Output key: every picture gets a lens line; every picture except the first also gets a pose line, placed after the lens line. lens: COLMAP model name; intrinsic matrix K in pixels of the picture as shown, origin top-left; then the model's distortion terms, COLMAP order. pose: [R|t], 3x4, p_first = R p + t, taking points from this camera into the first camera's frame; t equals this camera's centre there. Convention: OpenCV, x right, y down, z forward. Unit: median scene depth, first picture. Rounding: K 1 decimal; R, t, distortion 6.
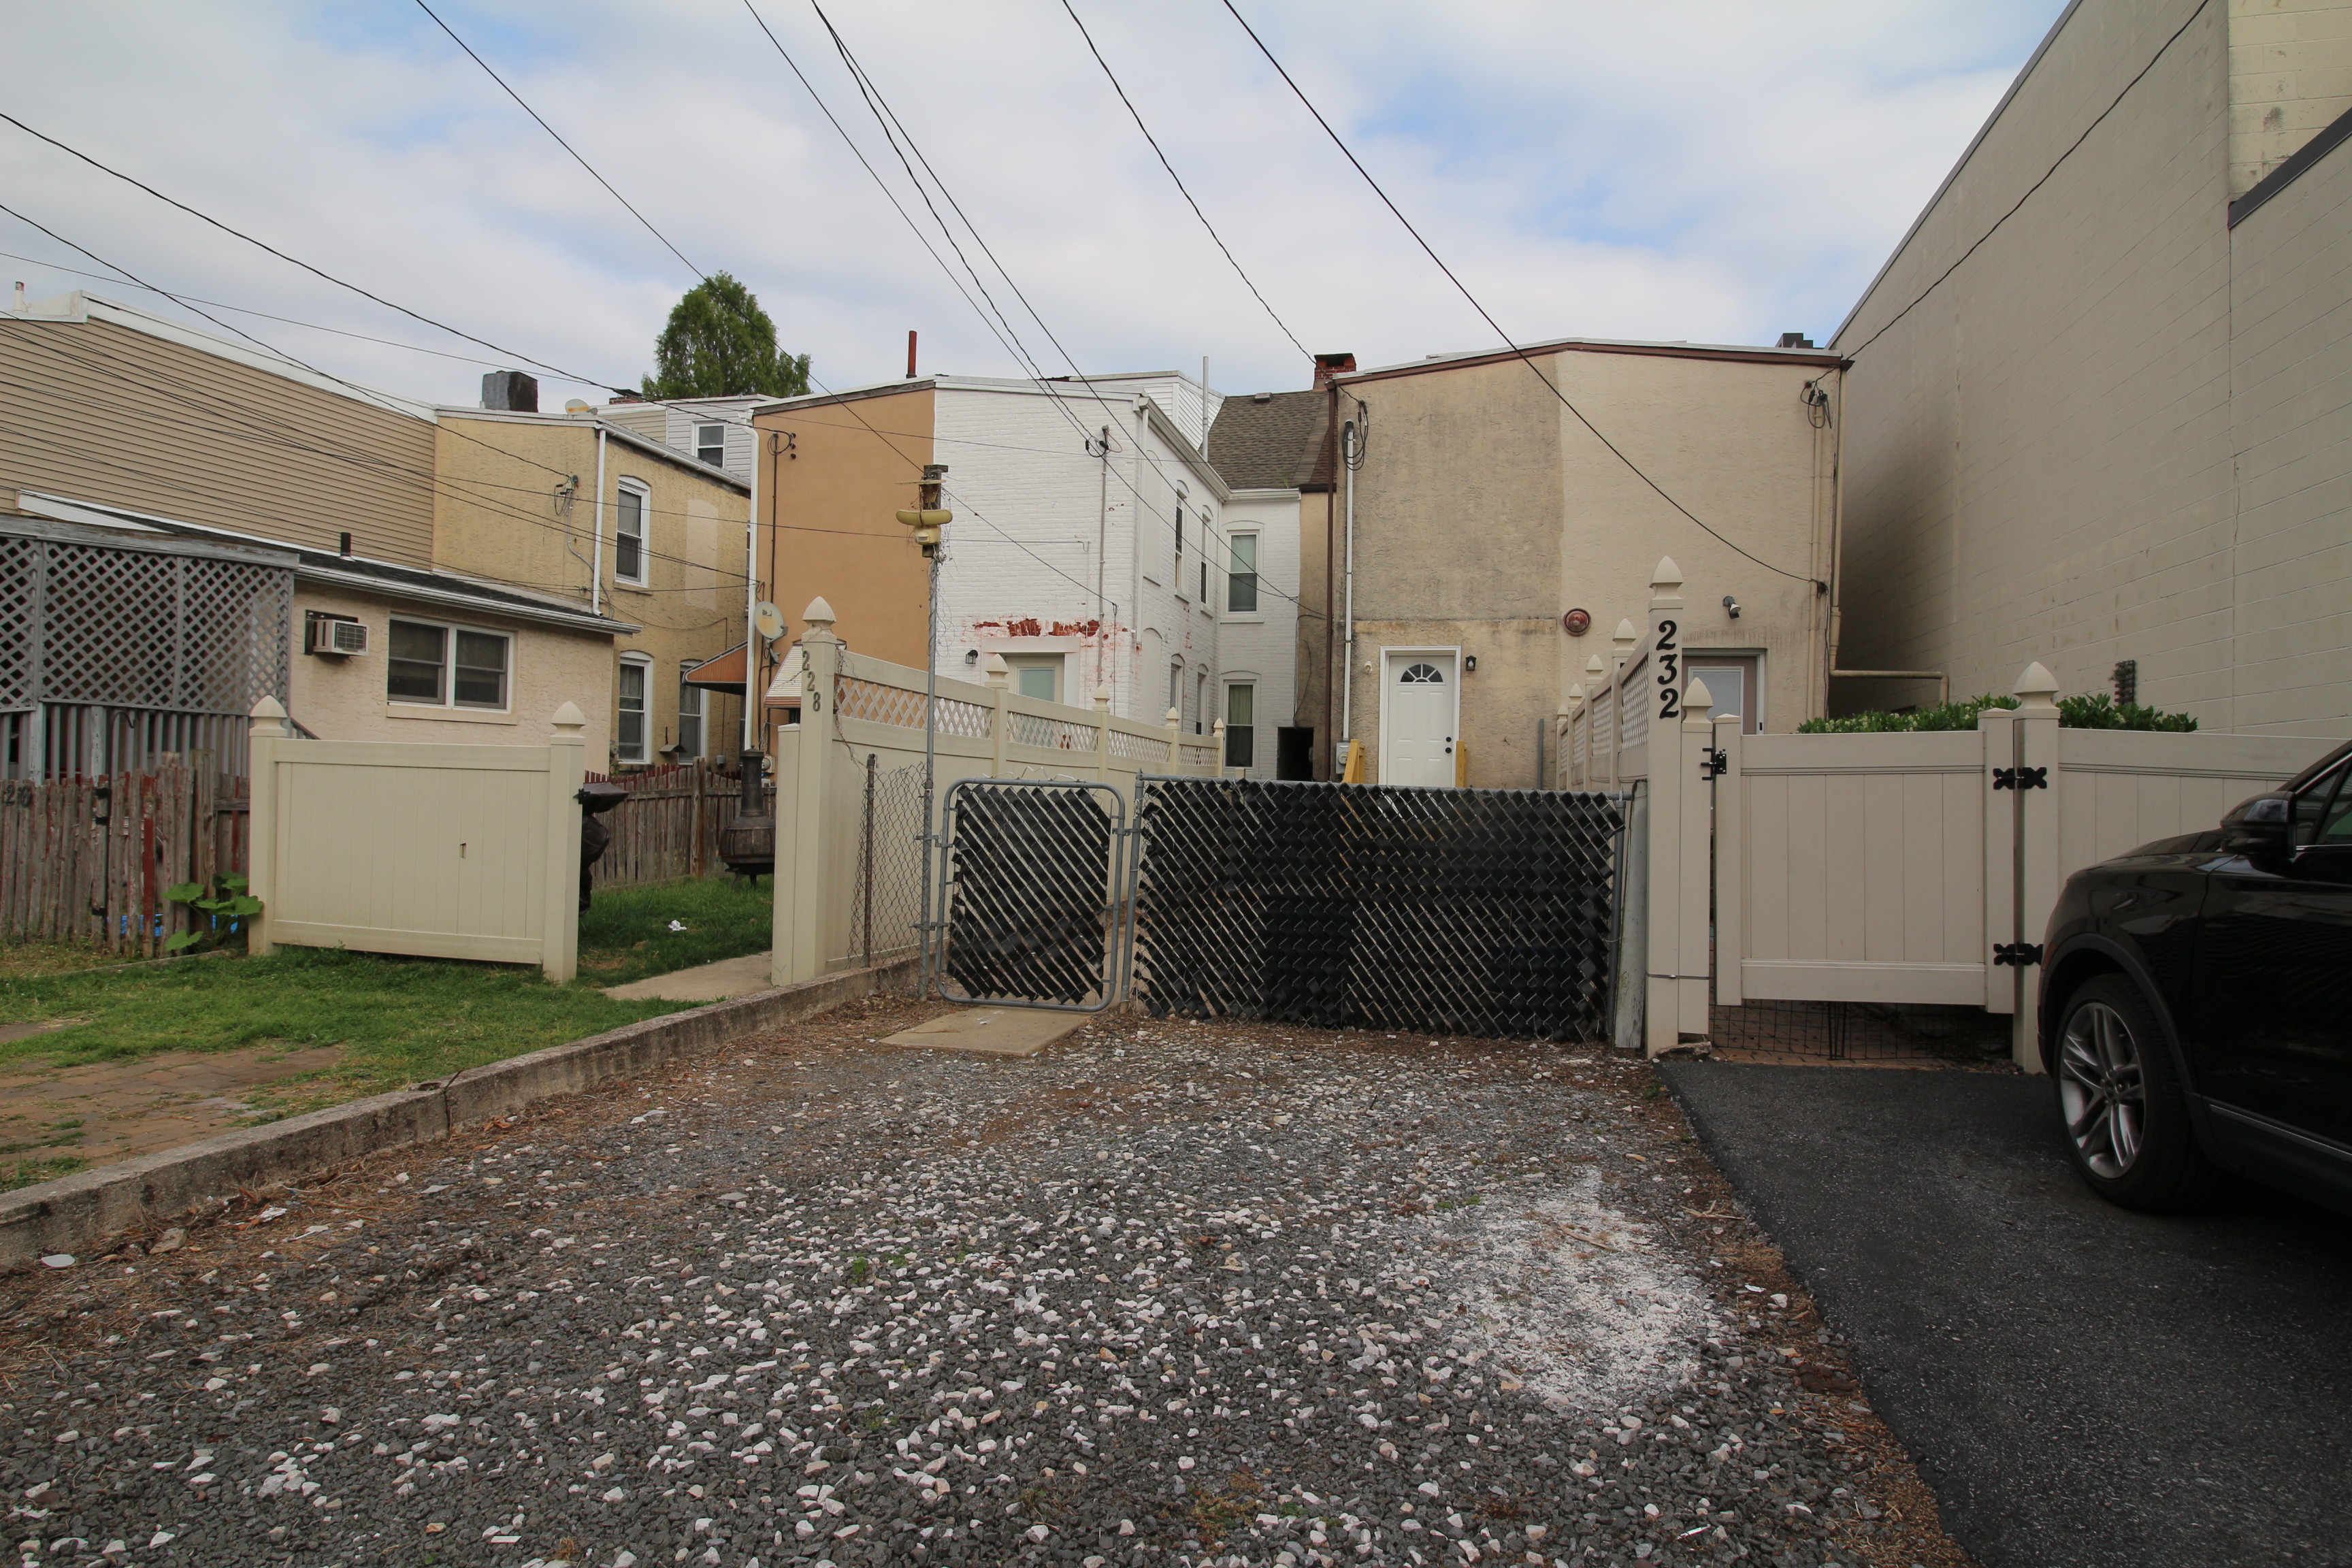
lens RADIAL K [[1260.8, 0, 1178.3], [0, 1260.8, 777.7], [0, 0, 1]] dist [0.005014, -0.010959]
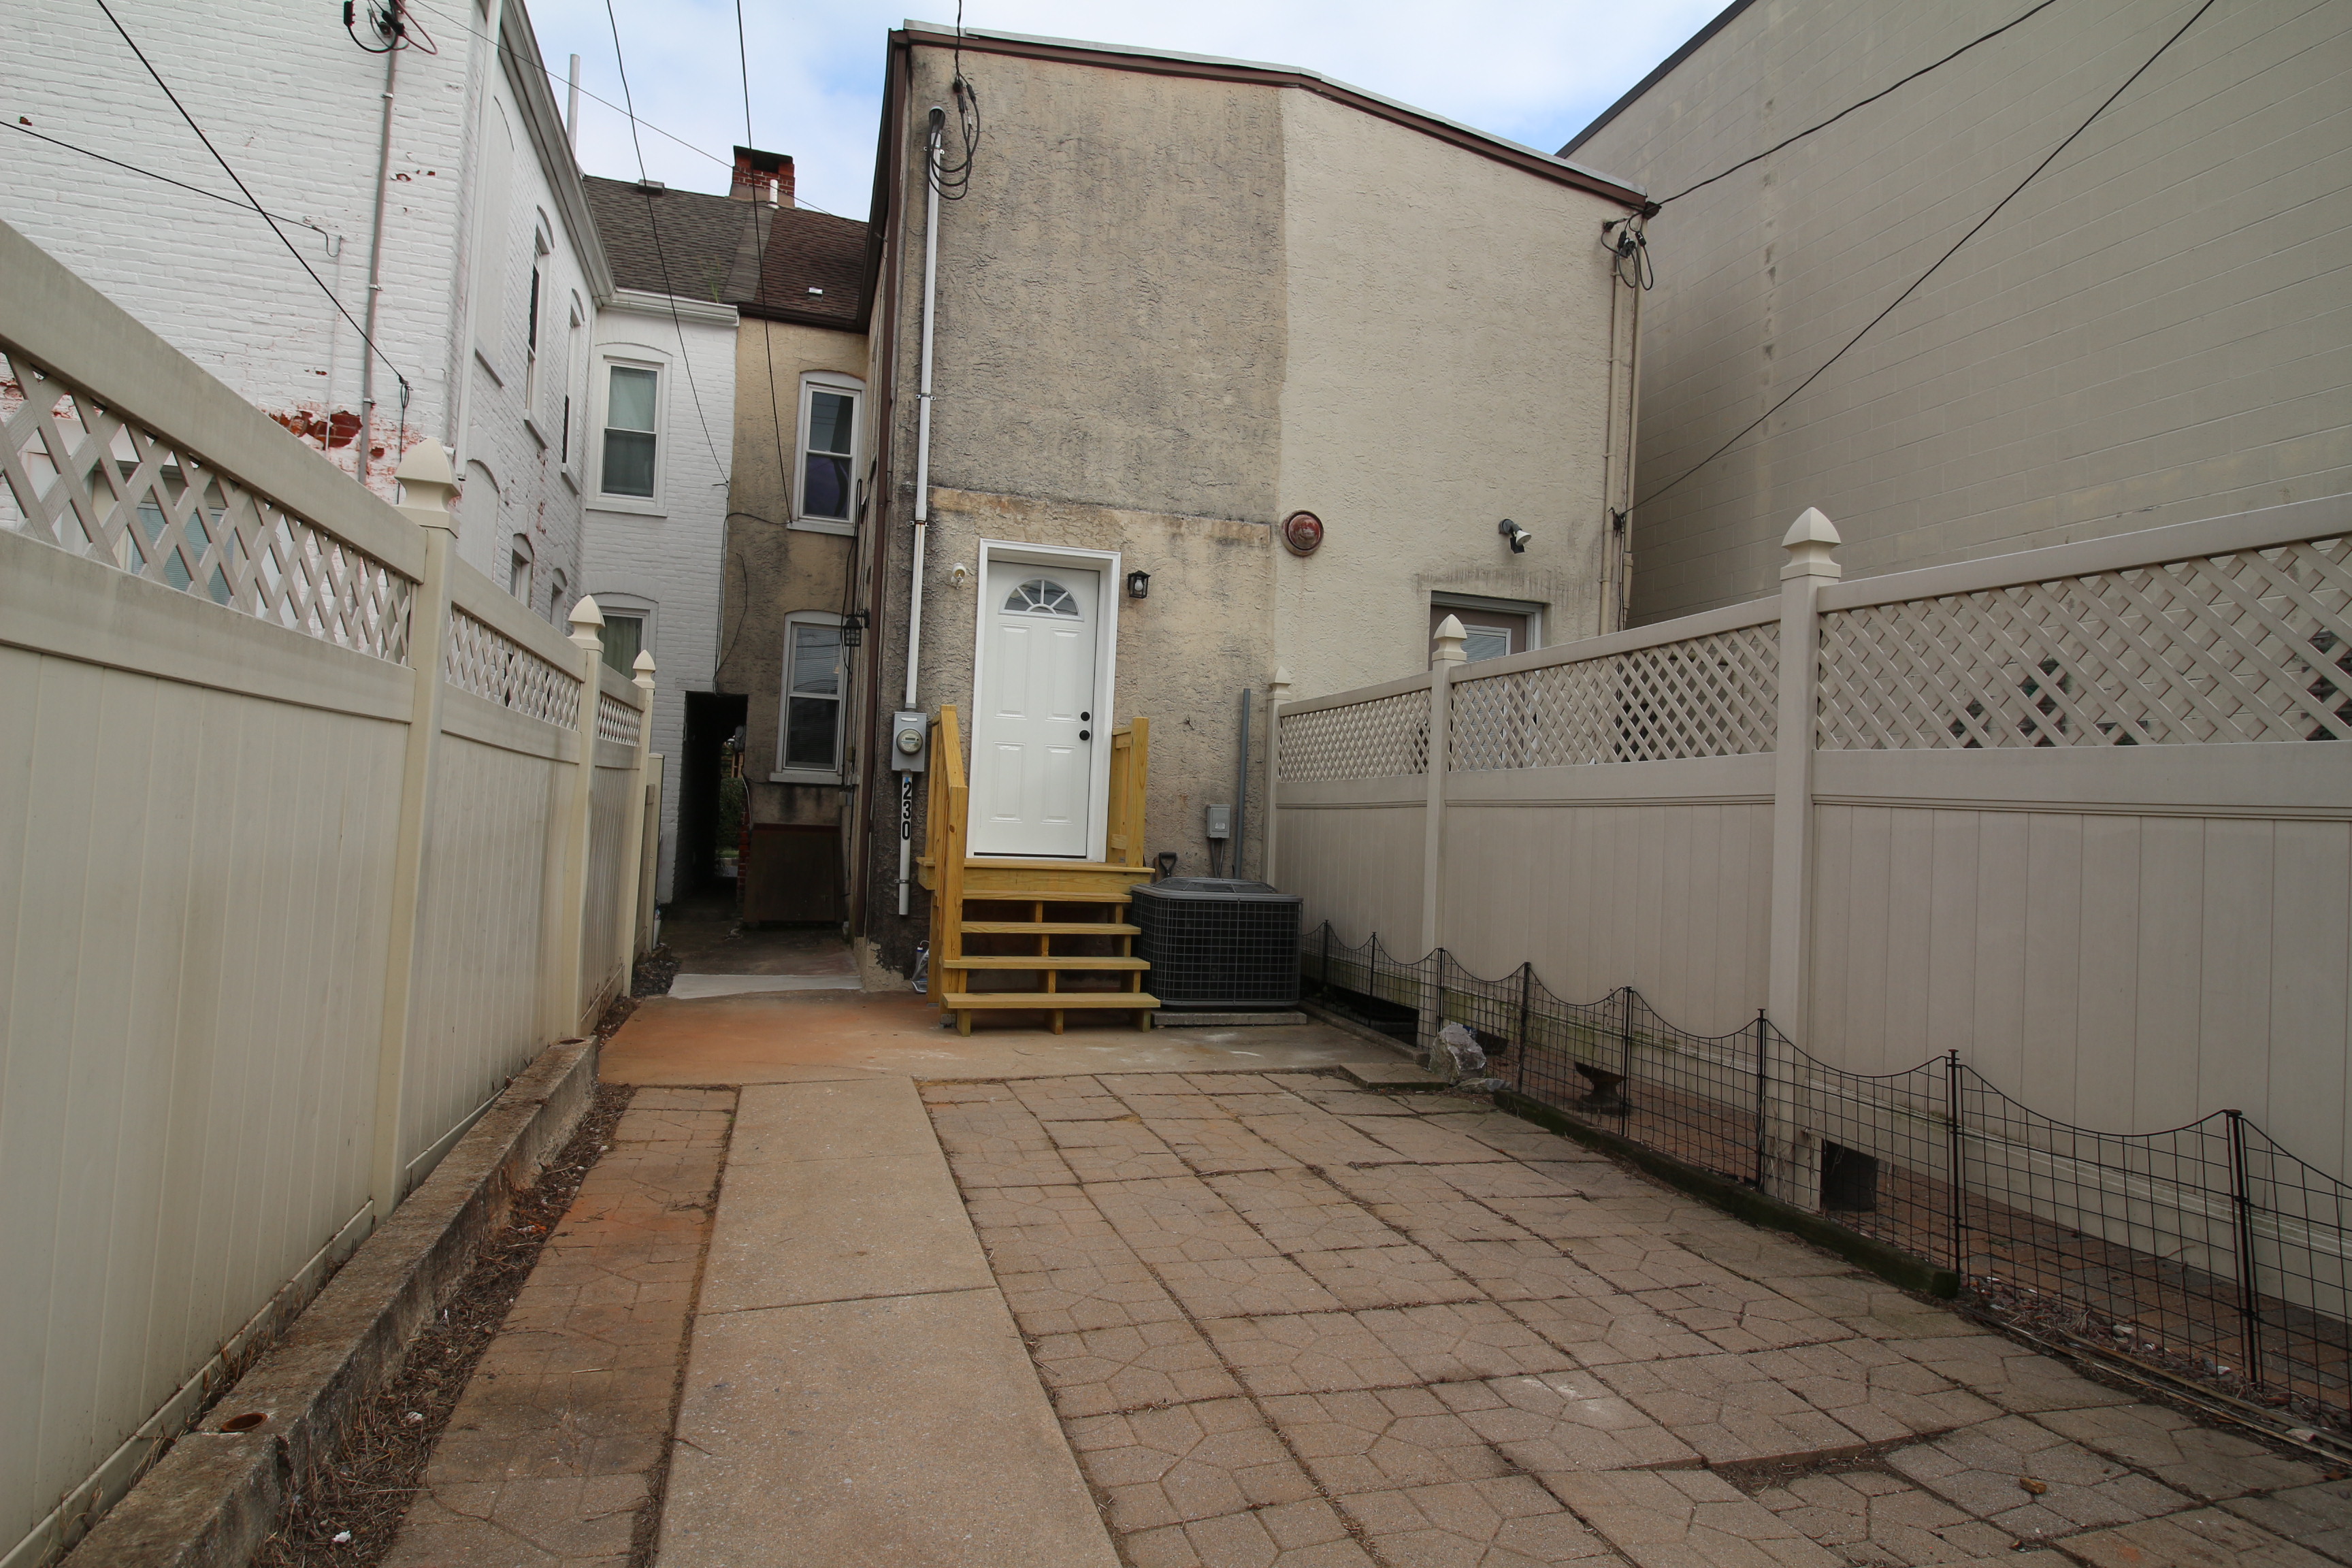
lens RADIAL K [[1260.8, 0, 1179.5], [0, 1260.8, 765.1], [0, 0, 1]] dist [0.005014, -0.010959]
pose [[0.854366, 0.031601, 0.518710, -0.046828], [-0.026306, 0.999500, -0.017562, 0.000758], [-0.519005, 0.001359, 0.854770, 0.509625]]
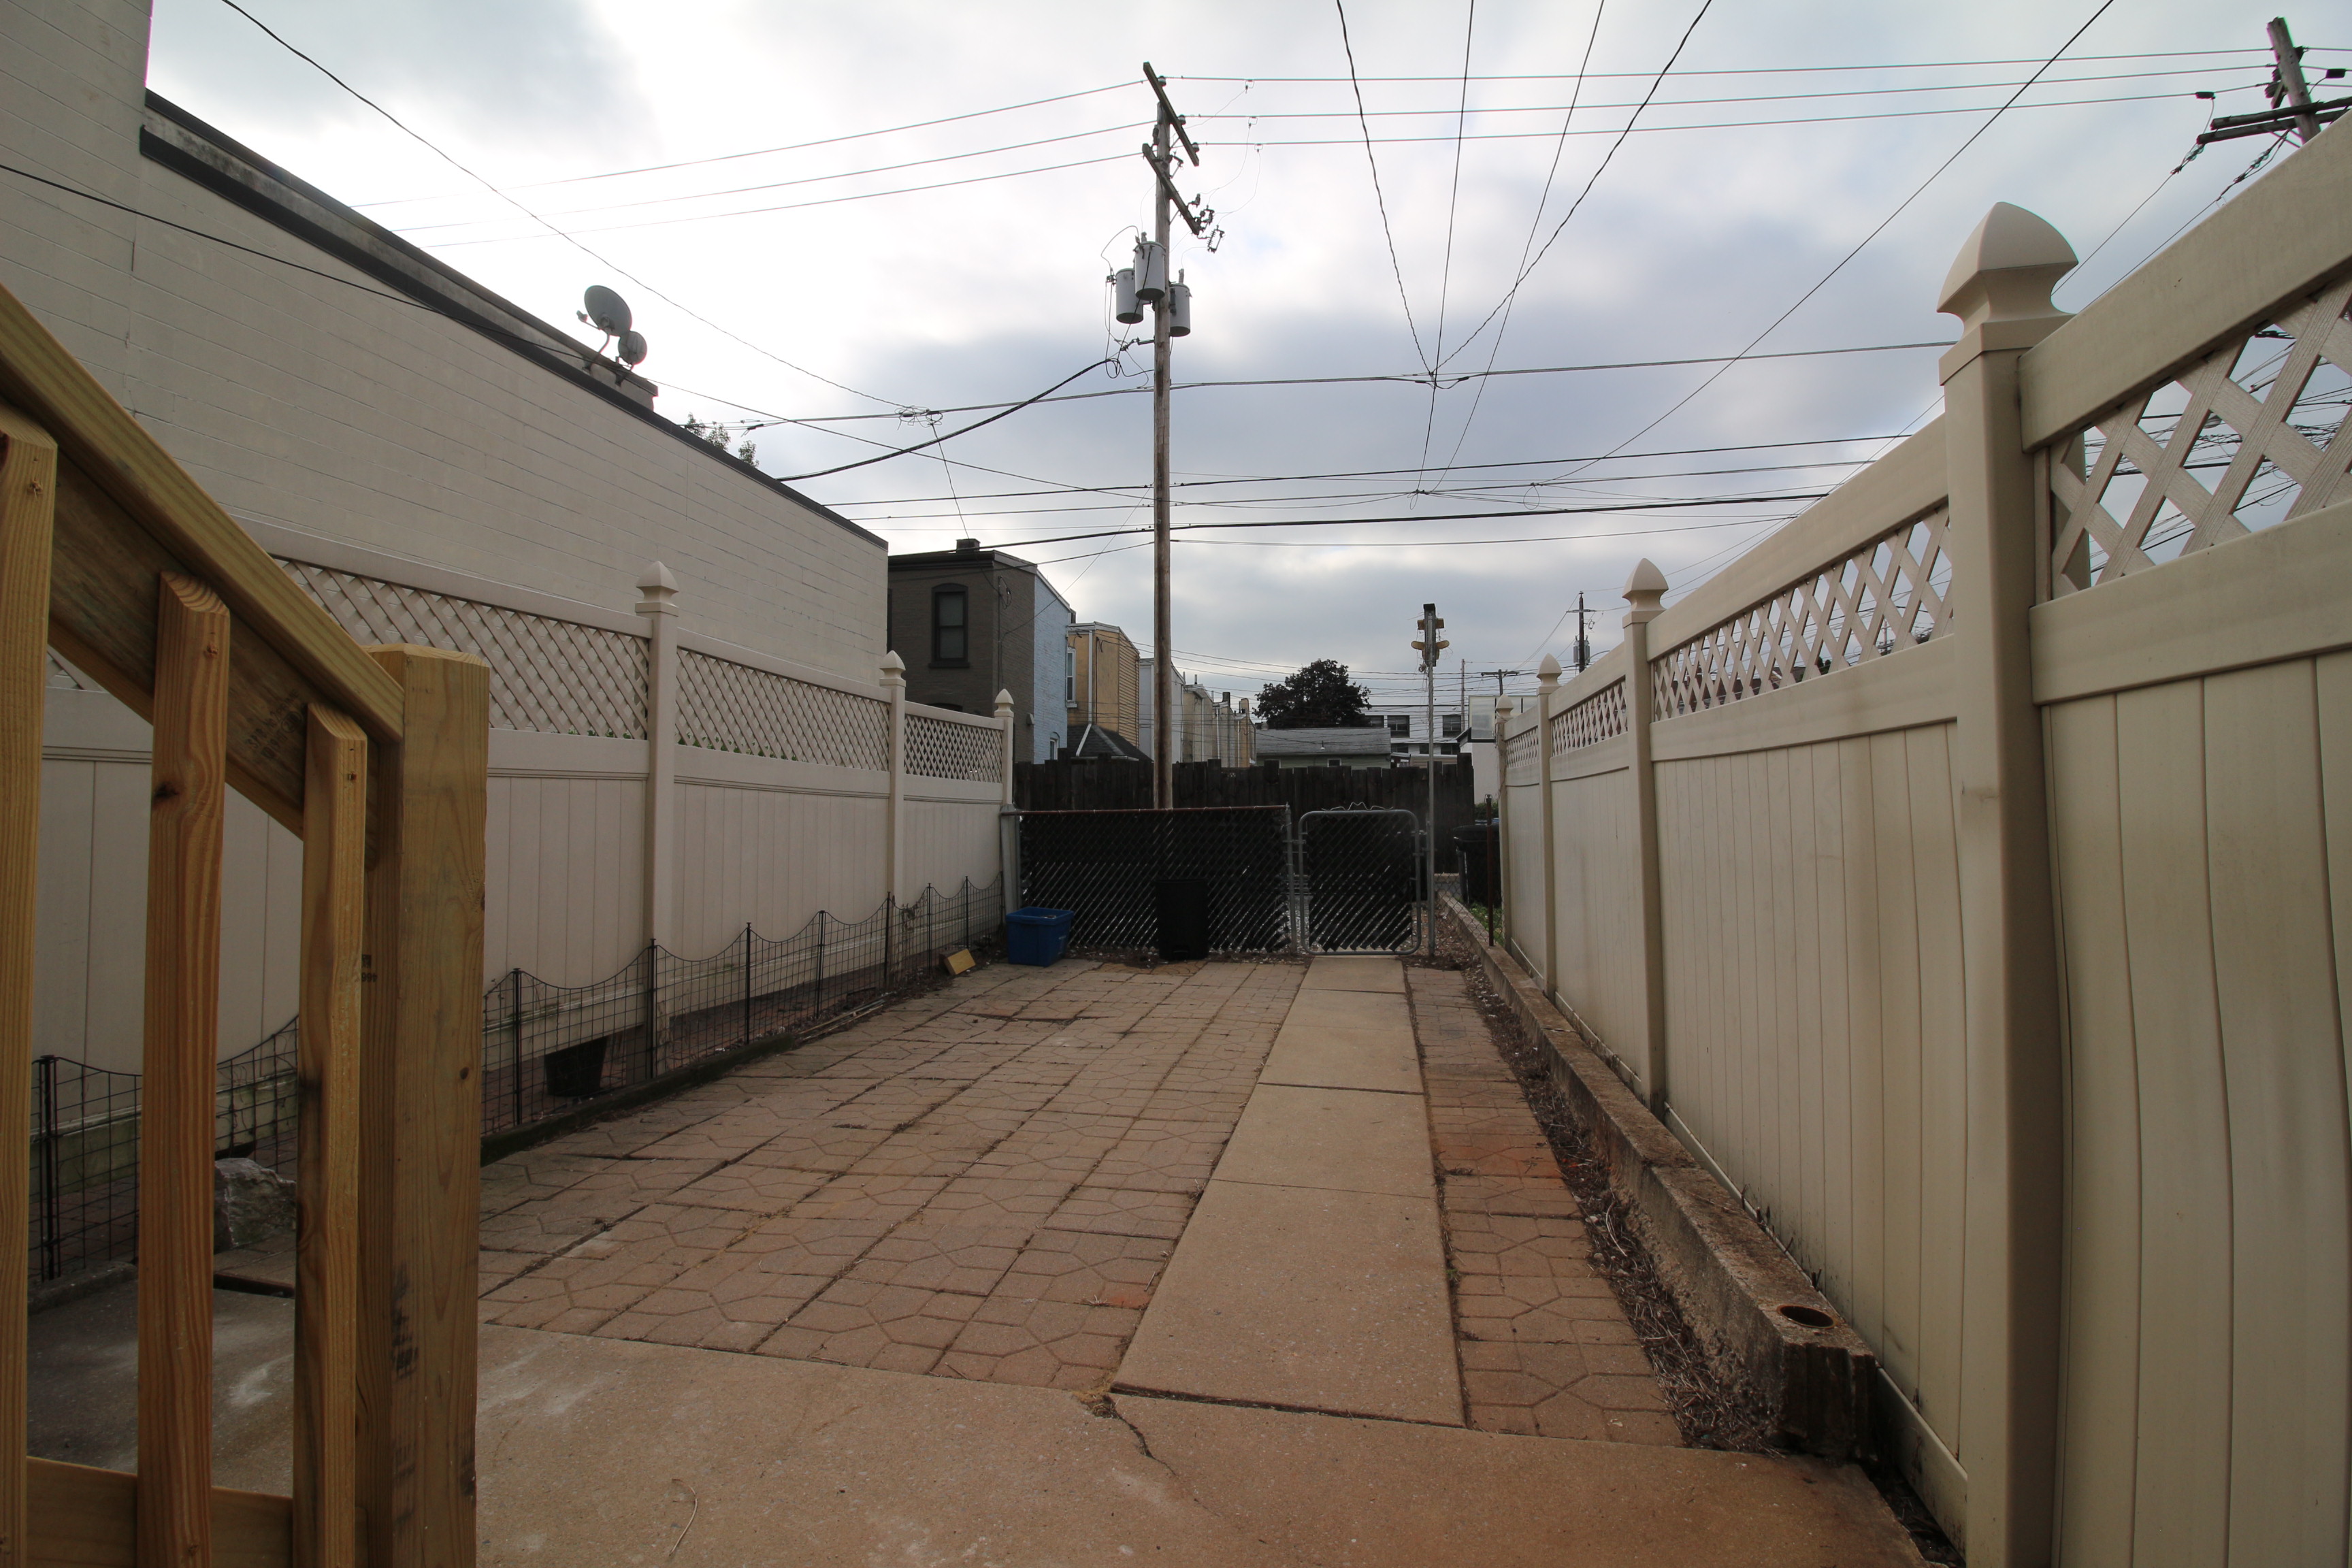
lens RADIAL K [[1098.7, 0, 1185.1], [0, 1098.7, 776.8], [0, 0, 1]] dist [-0.005531, -0.008418]
pose [[-0.997279, -0.025101, -0.069314, 0.262210], [-0.021597, 0.998473, -0.050843, 0.029487], [0.070484, -0.049208, -0.996298, 1.724851]]
